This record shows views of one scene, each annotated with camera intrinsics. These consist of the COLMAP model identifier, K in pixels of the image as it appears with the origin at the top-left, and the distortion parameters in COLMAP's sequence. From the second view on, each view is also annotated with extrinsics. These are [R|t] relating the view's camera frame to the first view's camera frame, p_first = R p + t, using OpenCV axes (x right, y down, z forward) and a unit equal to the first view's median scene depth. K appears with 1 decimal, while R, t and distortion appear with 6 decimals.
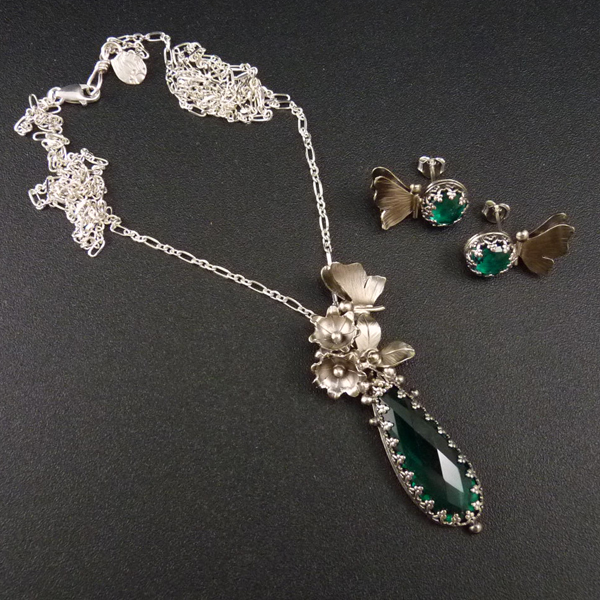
lens RADIAL K [[783.1, 0, 299.2], [0, 783.1, 300.7], [0, 0, 1]] dist [-0.079423, 0.000000]
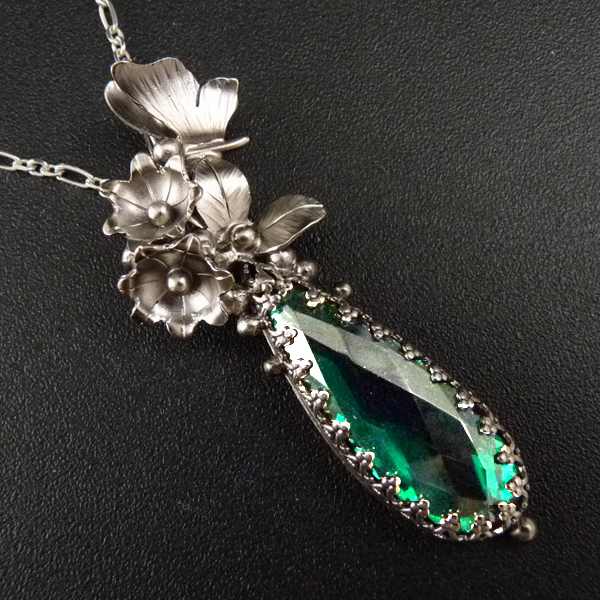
lens RADIAL K [[783.1, 0, 300.7], [0, 783.1, 299.2], [0, 0, 1]] dist [-0.079423, 0.000000]
pose [[0.973869, -0.226228, 0.019979, 0.111475], [0.224930, 0.972944, 0.052793, 0.092250], [-0.031382, -0.046920, 0.998406, 0.512656]]
